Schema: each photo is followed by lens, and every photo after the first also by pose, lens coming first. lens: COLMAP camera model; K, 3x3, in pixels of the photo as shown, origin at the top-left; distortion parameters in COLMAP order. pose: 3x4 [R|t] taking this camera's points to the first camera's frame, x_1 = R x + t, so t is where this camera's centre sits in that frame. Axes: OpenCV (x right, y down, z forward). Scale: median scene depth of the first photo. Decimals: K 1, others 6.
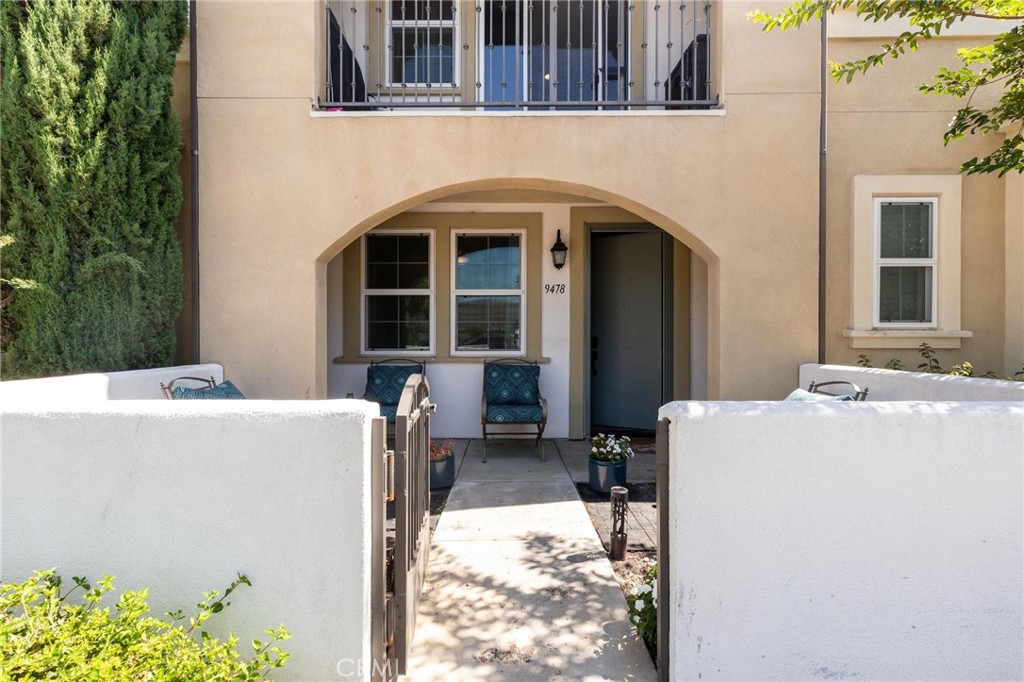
lens RADIAL K [[455.4, 0, 509.9], [0, 455.4, 338.7], [0, 0, 1]] dist [0.003603, -0.000559]
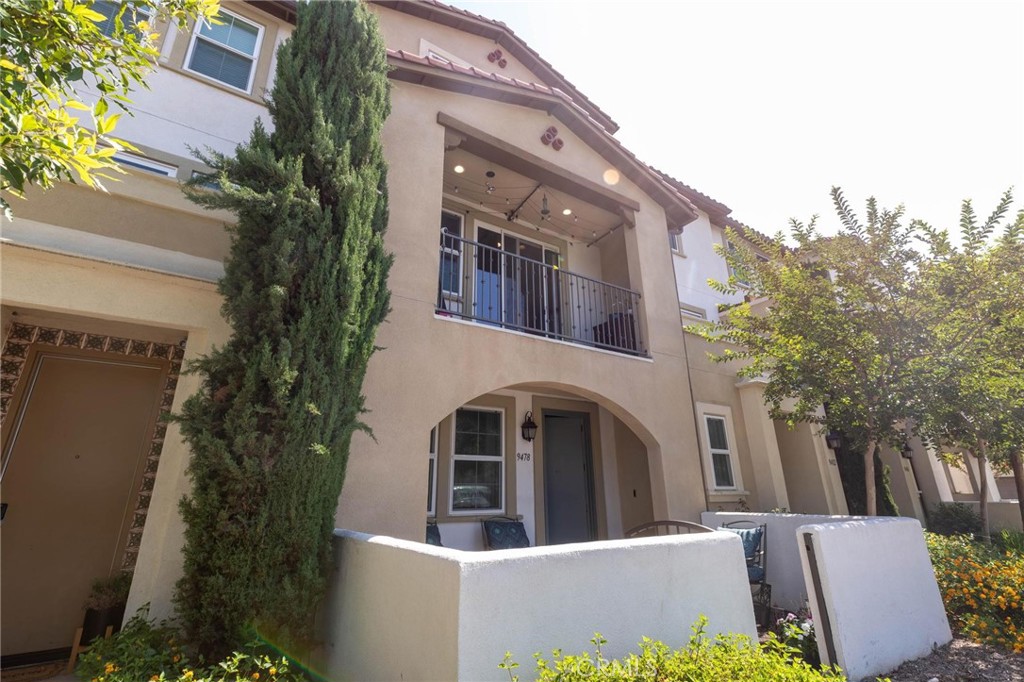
lens RADIAL K [[455.4, 0, 509.9], [0, 455.4, 338.7], [0, 0, 1]] dist [0.003603, -0.000559]
pose [[0.842824, 0.168014, 0.511292, -0.873352], [0.010899, 0.944499, -0.328334, -0.004930], [-0.538079, 0.282300, 0.794215, -0.120479]]
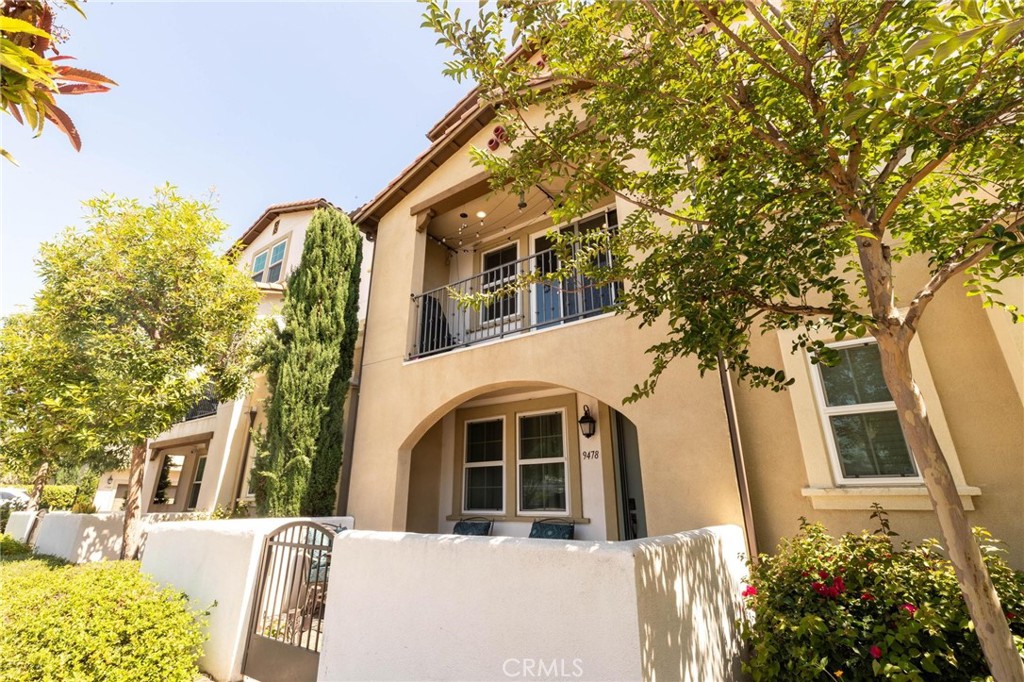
lens RADIAL K [[455.4, 0, 509.9], [0, 455.4, 338.7], [0, 0, 1]] dist [0.003603, -0.000559]
pose [[0.824622, -0.193254, -0.531650, 0.824804], [0.001348, 0.940504, -0.339781, 0.009958], [0.565683, 0.279474, 0.775820, -0.148936]]
